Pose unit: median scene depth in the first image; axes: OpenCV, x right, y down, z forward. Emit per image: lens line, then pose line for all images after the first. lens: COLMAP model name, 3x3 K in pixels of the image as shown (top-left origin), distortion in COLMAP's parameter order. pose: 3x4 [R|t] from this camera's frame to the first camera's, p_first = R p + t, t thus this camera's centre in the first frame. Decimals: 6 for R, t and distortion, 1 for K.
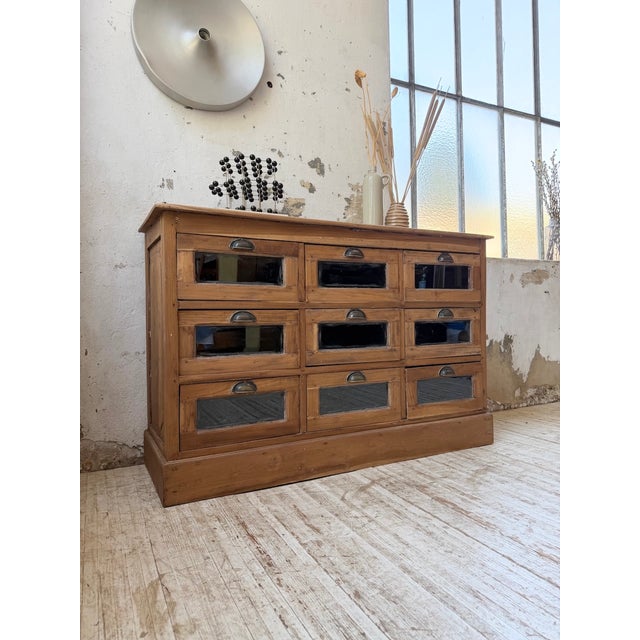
lens RADIAL K [[452.6, 0, 322.2], [0, 452.6, 321.0], [0, 0, 1]] dist [0.081431, -0.143364]
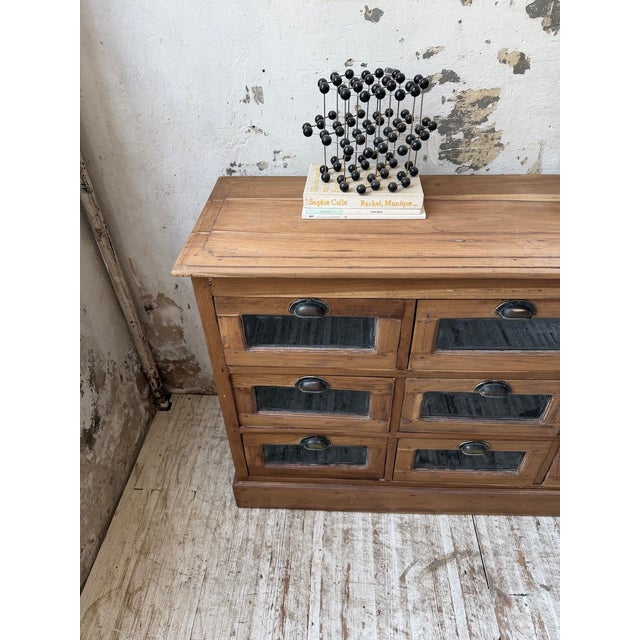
lens RADIAL K [[461.2, 0, 320.0], [0, 461.2, 320.3], [0, 0, 1]] dist [0.030085, -0.046326]
pose [[0.870897, 0.305335, -0.385109, 0.089586], [0.004603, 0.778491, 0.627638, -0.525191], [0.491444, -0.548381, 0.676581, 0.513602]]
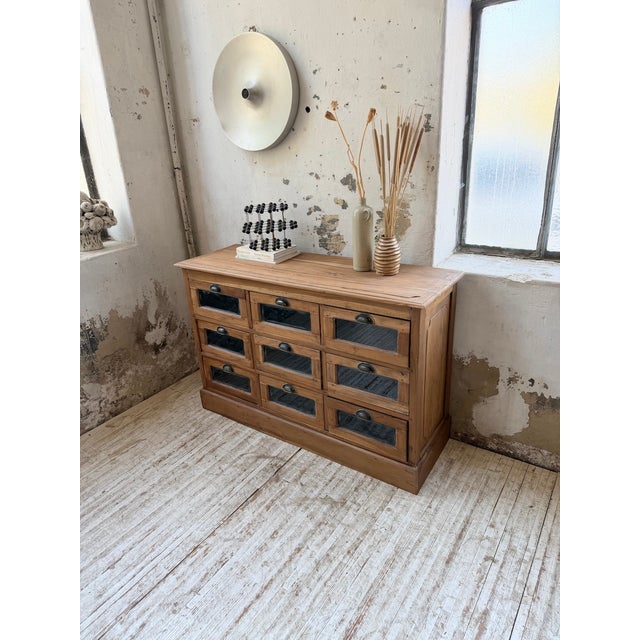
lens RADIAL K [[453.9, 0, 315.7], [0, 453.9, 321.5], [0, 0, 1]] dist [0.048587, -0.065401]
pose [[0.478532, 0.331678, -0.813018, 1.206626], [0.039208, 0.916919, 0.397142, -0.622794], [0.877195, -0.221922, 0.425770, 0.567798]]
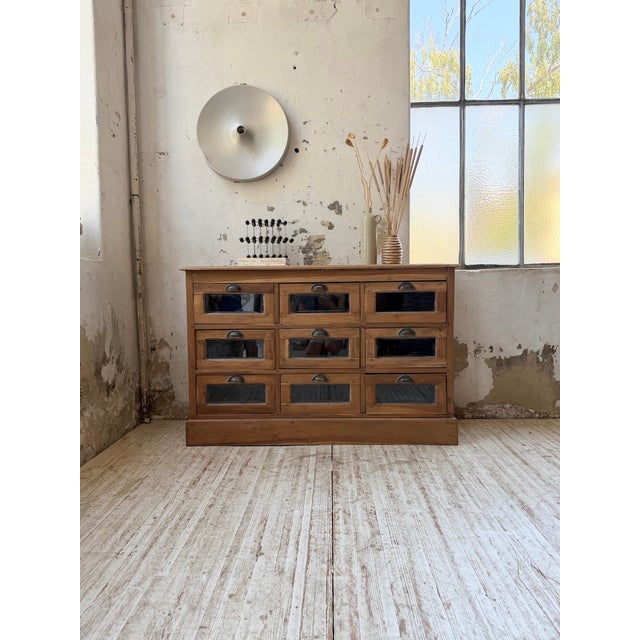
lens RADIAL K [[461.5, 0, 319.6], [0, 461.5, 318.2], [0, 0, 1]] dist [0.087895, -0.147310]
pose [[0.879877, 0.035317, -0.473888, 0.765500], [-0.005210, 0.997891, 0.064696, -0.155800], [0.475174, -0.054455, 0.878205, -0.224693]]
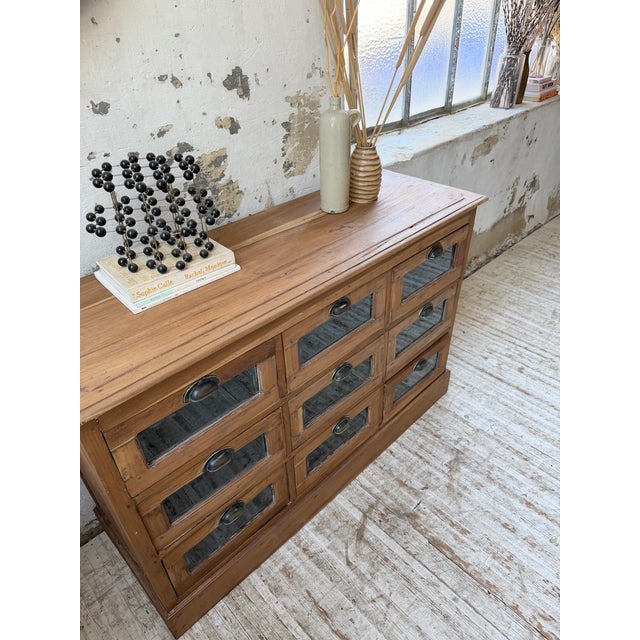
lens RADIAL K [[457.7, 0, 320.7], [0, 457.7, 322.7], [0, 0, 1]] dist [0.007944, -0.021384]
pose [[0.954790, -0.183608, 0.233803, -0.138297], [0.014788, 0.814833, 0.579507, -0.574505], [-0.296913, -0.549850, 0.780710, 0.457106]]
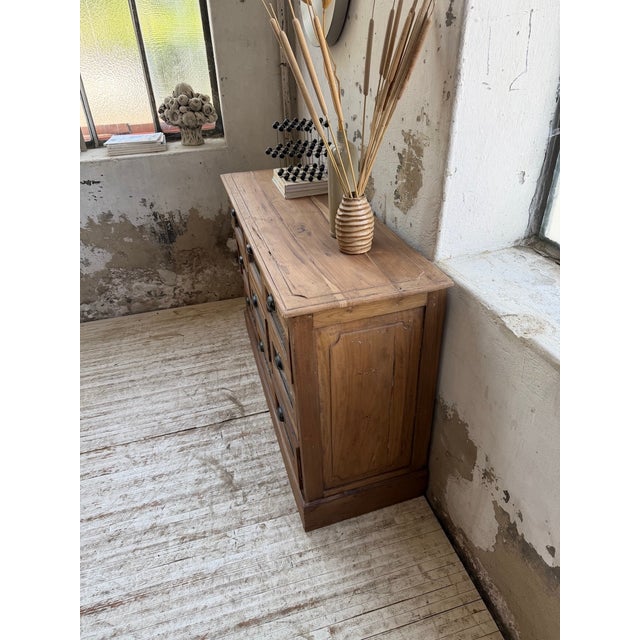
lens RADIAL K [[454.1, 0, 315.8], [0, 454.1, 318.8], [0, 0, 1]] dist [0.030461, -0.040054]
pose [[-0.192580, 0.541800, -0.818148, 1.028437], [0.034844, 0.837005, 0.546085, -0.602174], [0.980662, 0.076658, -0.180069, 1.415559]]
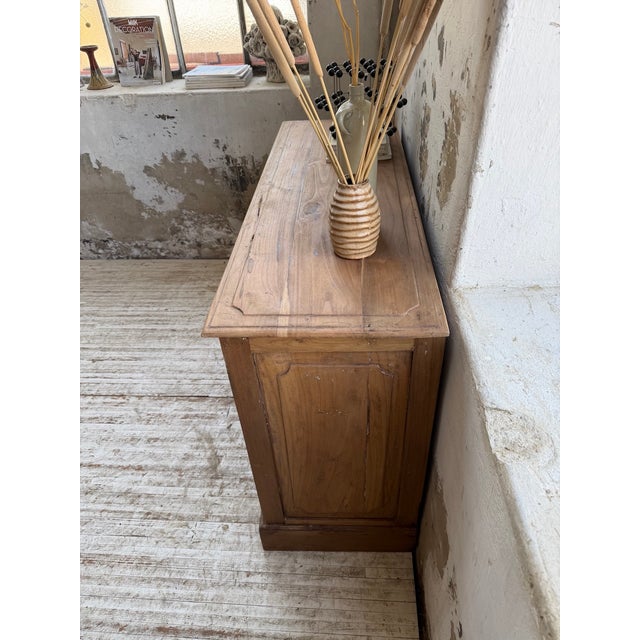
lens RADIAL K [[454.2, 0, 318.6], [0, 454.2, 323.3], [0, 0, 1]] dist [0.026805, -0.038325]
pose [[-0.506055, 0.571835, -0.645688, 0.738316], [0.047941, 0.766114, 0.640914, -0.579988], [0.861167, 0.293383, -0.415111, 1.584208]]
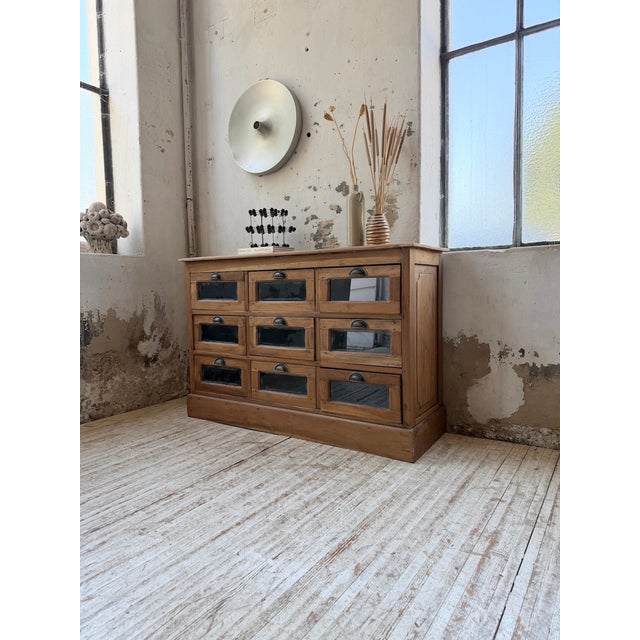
lens RADIAL K [[451.7, 0, 315.5], [0, 451.7, 322.7], [0, 0, 1]] dist [0.081252, -0.140049]
pose [[0.492202, 0.074043, -0.867326, 1.340278], [0.004858, 0.996127, 0.087796, -0.132979], [0.870467, -0.047427, 0.489936, 0.464938]]
